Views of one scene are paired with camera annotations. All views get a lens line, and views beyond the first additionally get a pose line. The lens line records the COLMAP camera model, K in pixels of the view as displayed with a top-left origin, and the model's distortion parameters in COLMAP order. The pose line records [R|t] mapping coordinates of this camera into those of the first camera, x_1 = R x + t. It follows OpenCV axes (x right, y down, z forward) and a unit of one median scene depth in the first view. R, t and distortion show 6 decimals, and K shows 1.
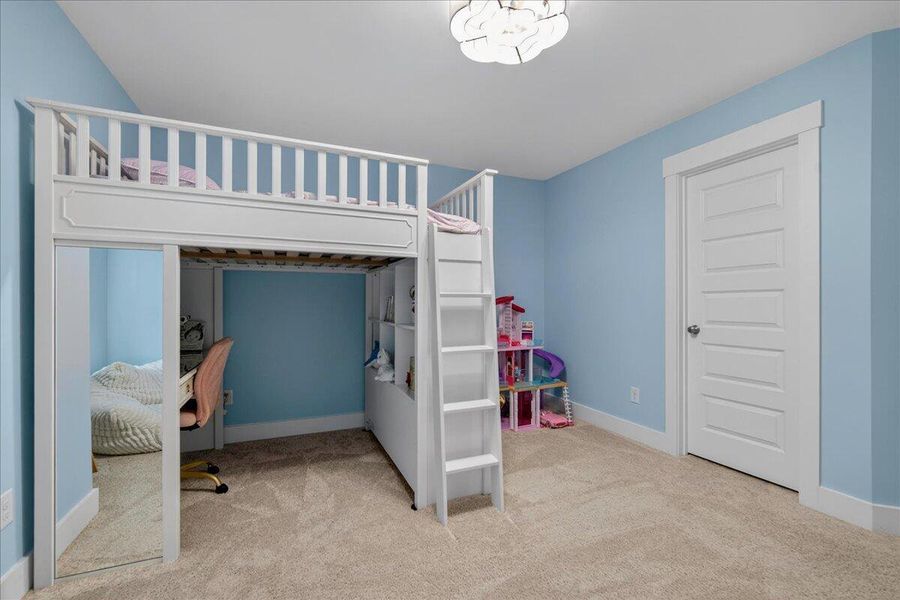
lens RADIAL K [[389.7, 0, 447.2], [0, 389.7, 301.6], [0, 0, 1]] dist [-0.010695, 0.001707]
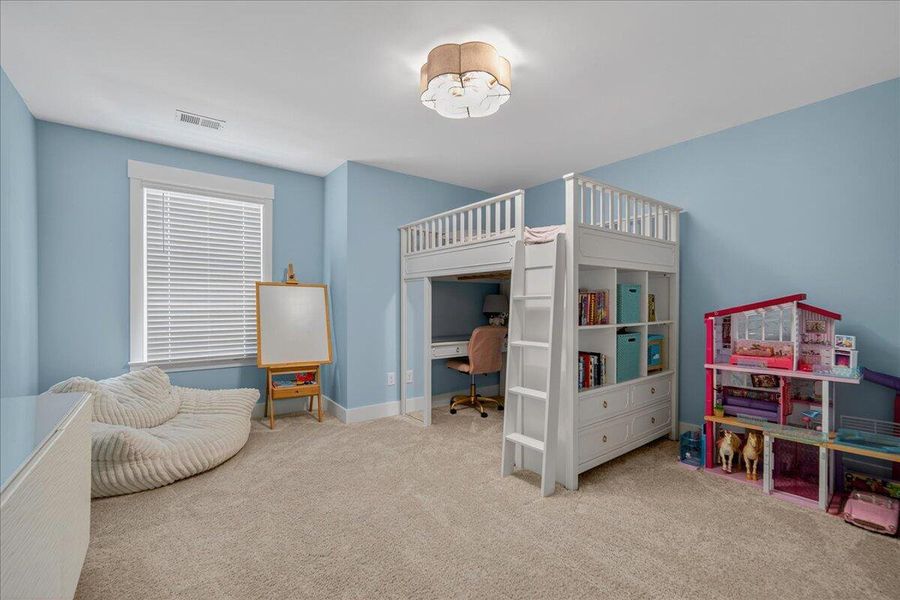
lens RADIAL K [[389.7, 0, 446.5], [0, 389.7, 304.4], [0, 0, 1]] dist [-0.010695, 0.001707]
pose [[0.238173, -0.002574, -0.971219, 1.089589], [0.002962, 0.999994, -0.001924, 0.005952], [0.971218, -0.002418, 0.238179, 0.469462]]
